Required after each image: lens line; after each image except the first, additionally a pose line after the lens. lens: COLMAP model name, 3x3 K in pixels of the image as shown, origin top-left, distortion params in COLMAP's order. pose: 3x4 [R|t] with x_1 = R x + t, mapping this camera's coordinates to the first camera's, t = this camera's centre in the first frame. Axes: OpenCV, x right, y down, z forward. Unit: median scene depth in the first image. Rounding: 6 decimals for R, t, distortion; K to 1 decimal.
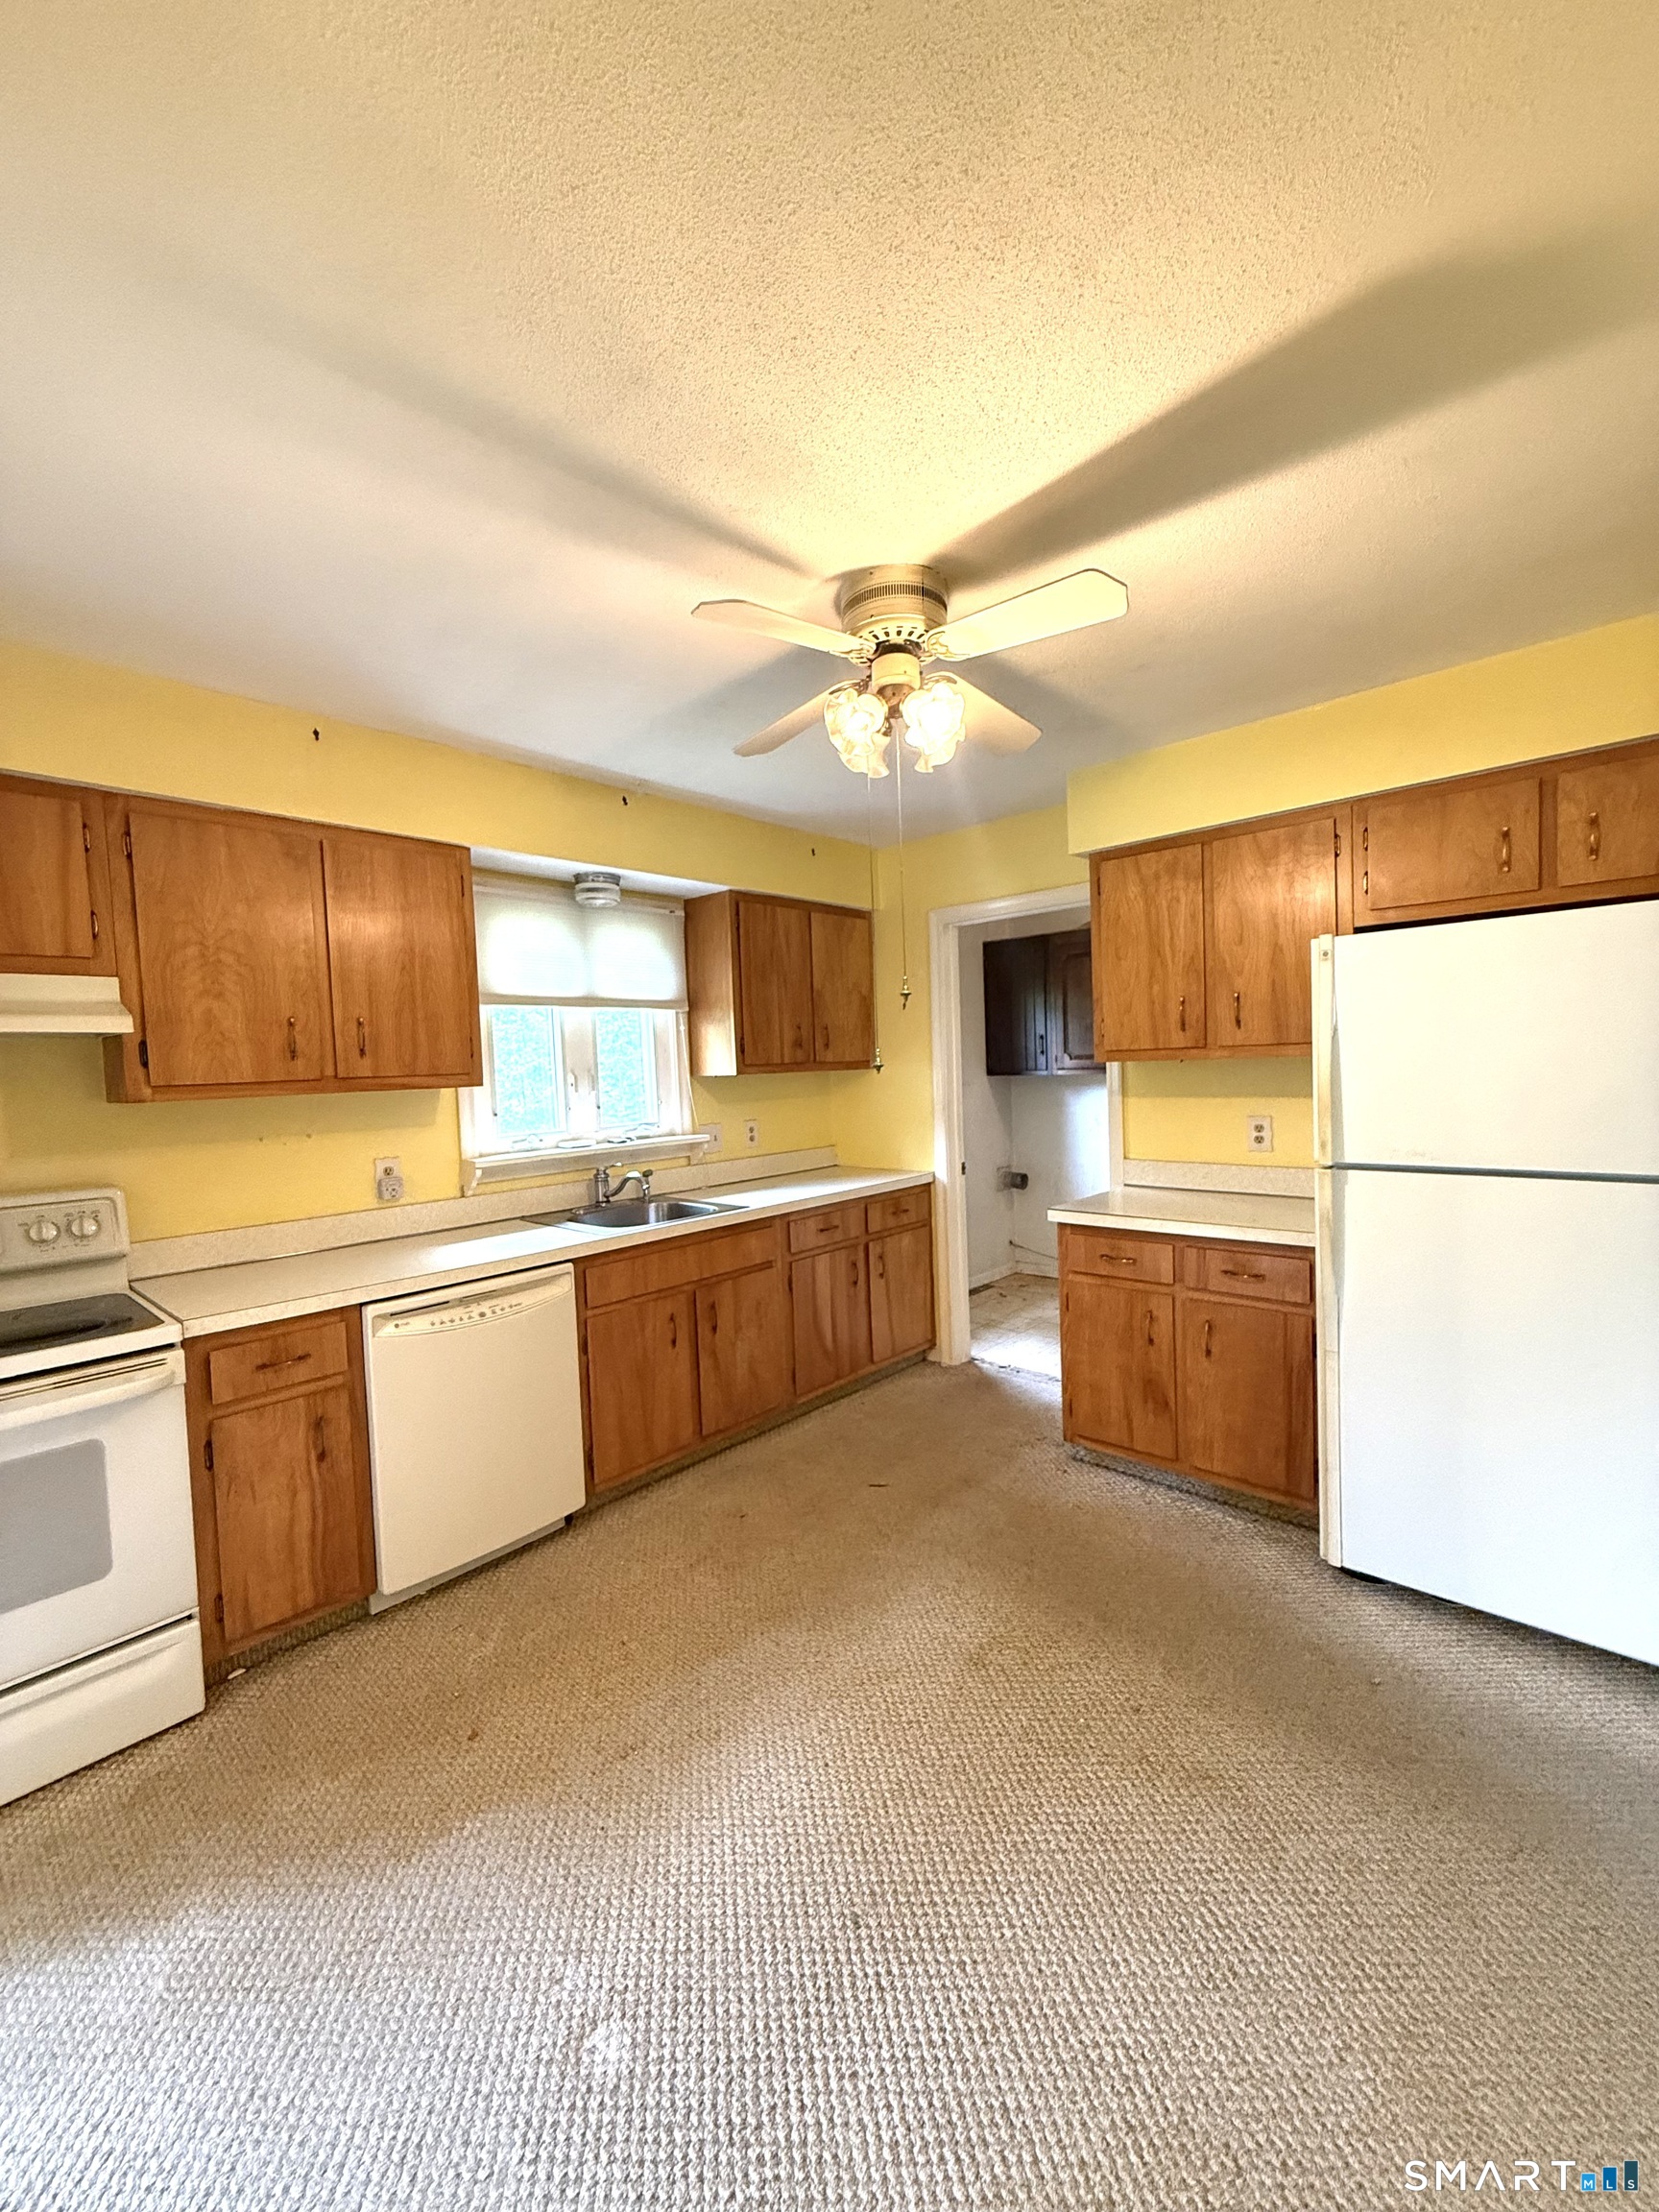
lens RADIAL K [[883.4, 0, 833.1], [0, 883.4, 1094.1], [0, 0, 1]] dist [-0.001798, -0.000198]
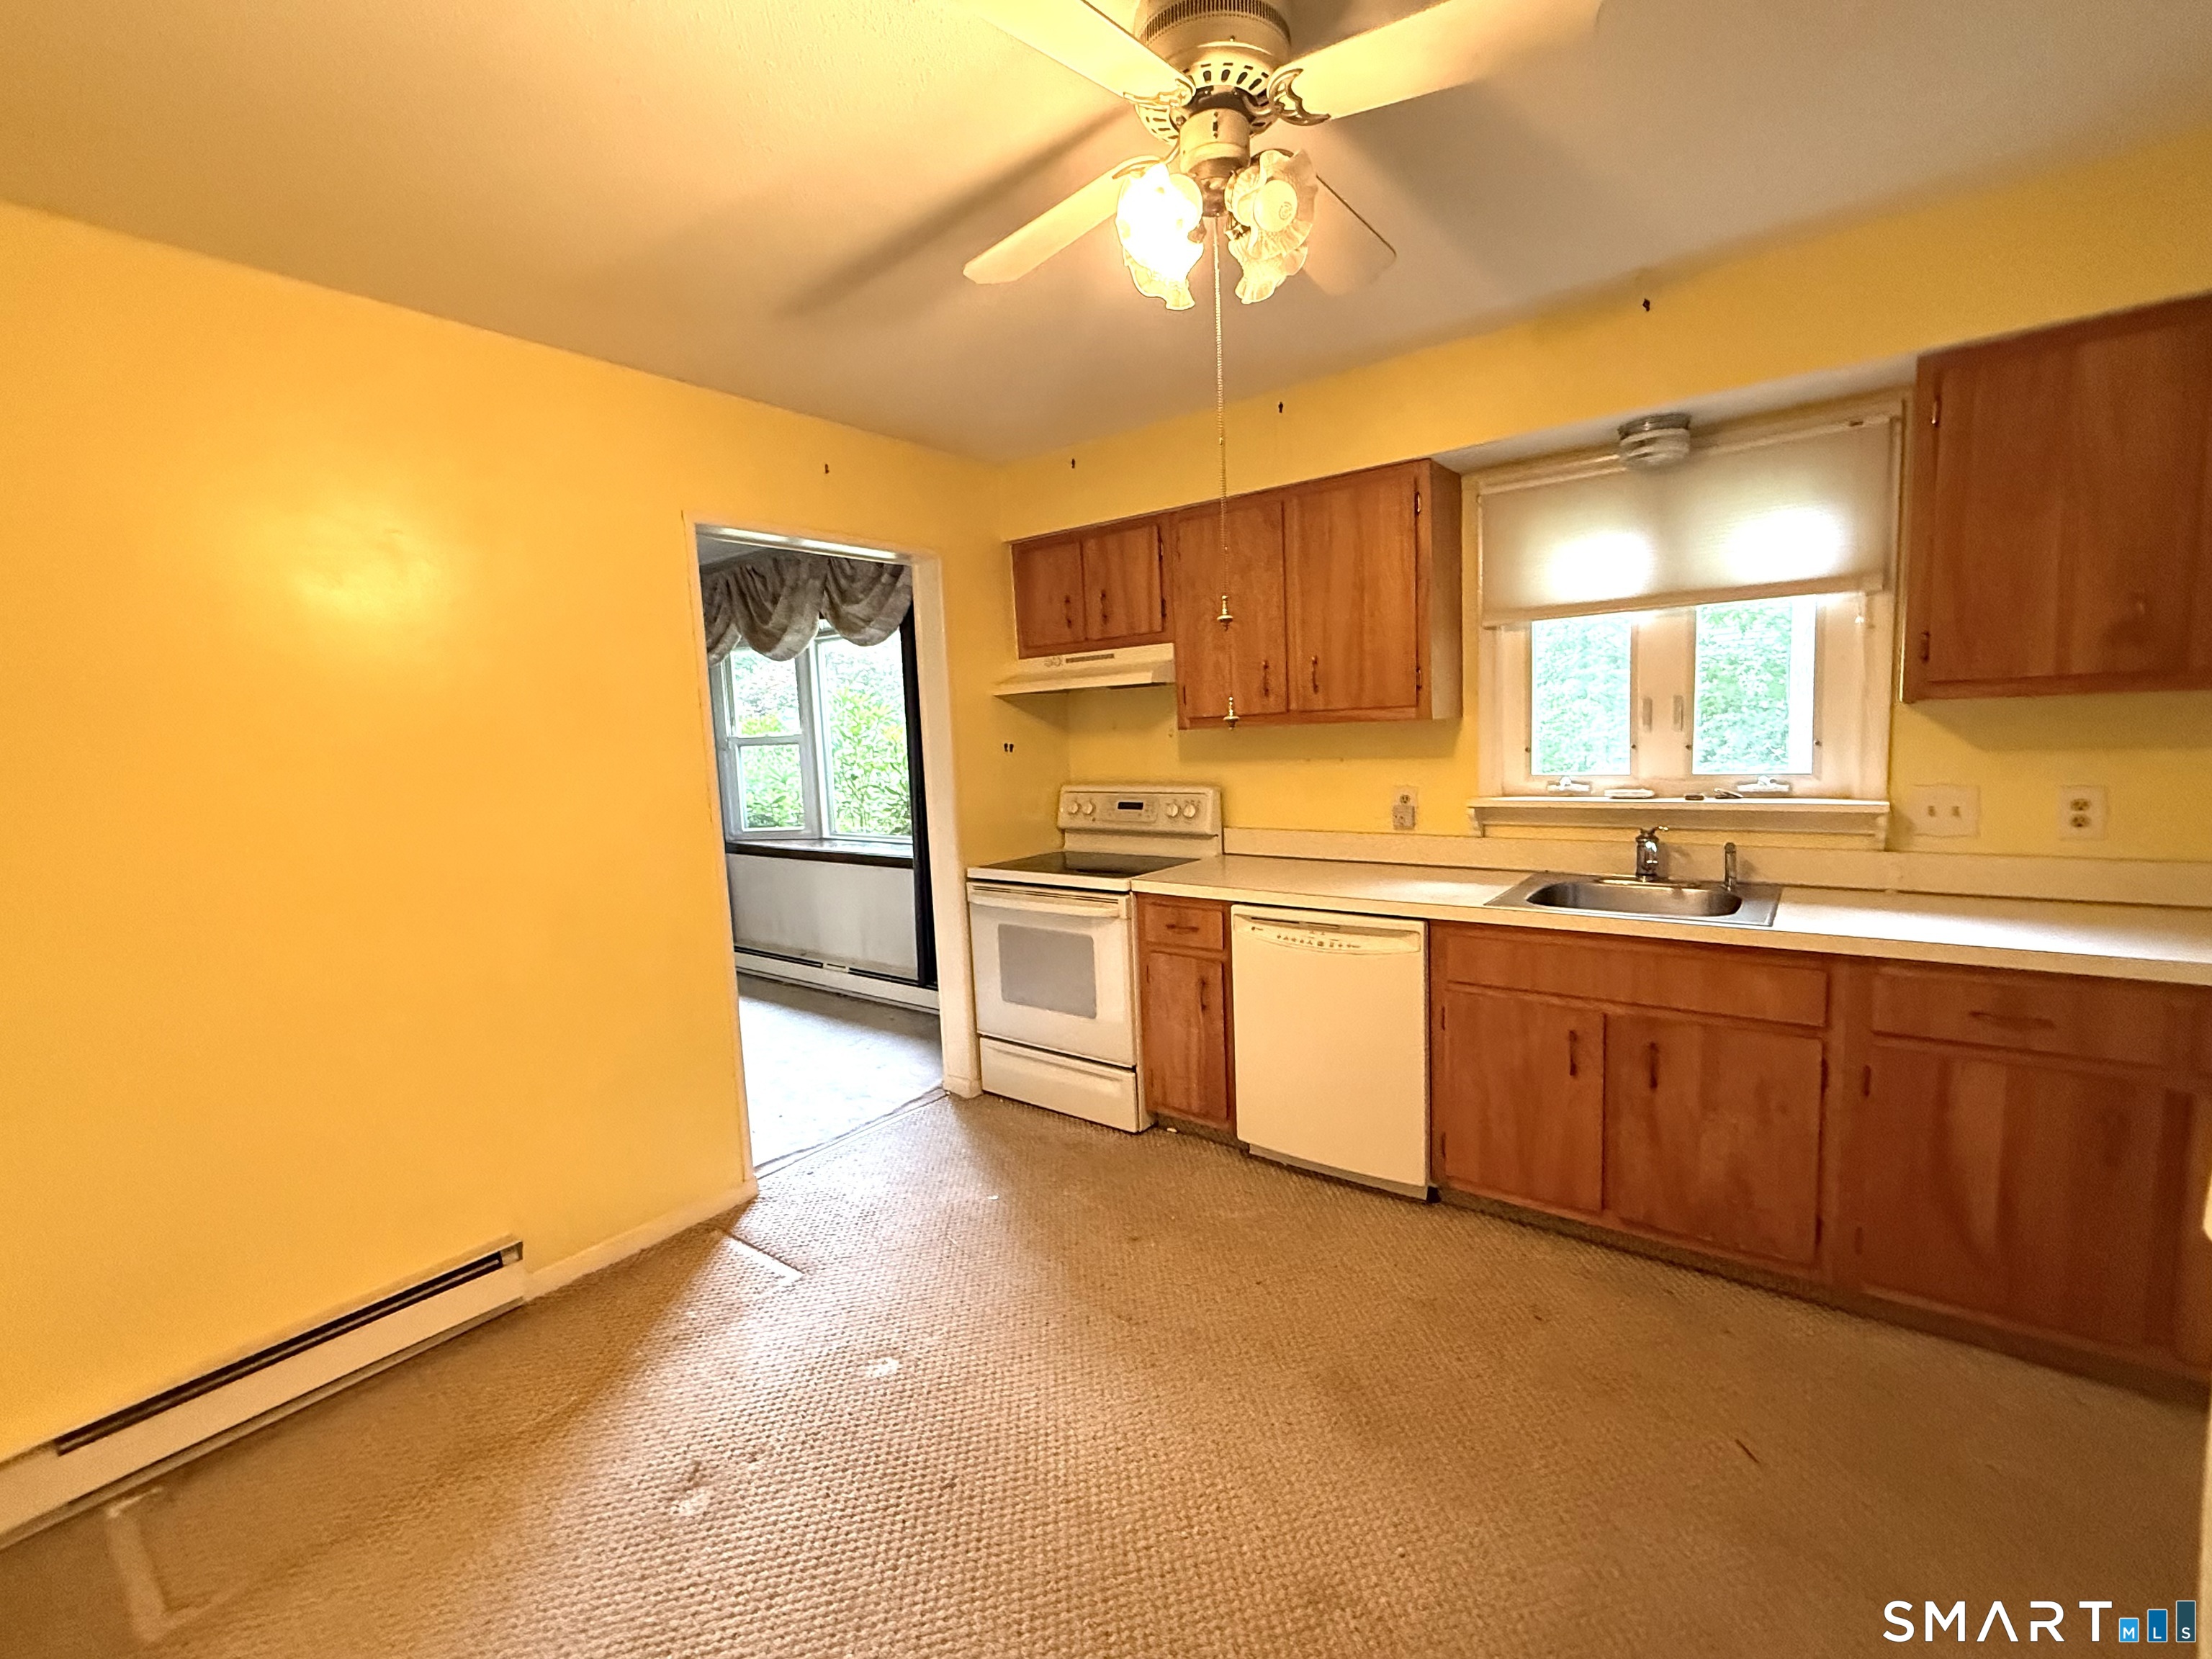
lens RADIAL K [[953.3, 0, 1106.0], [0, 953.3, 829.5], [0, 0, 1]] dist [-0.000661, -0.000076]
pose [[0.083477, 0.140124, -0.986609, 0.723451], [0.005558, 0.989984, 0.141073, -0.046356], [0.996494, -0.017260, 0.081862, 0.712202]]
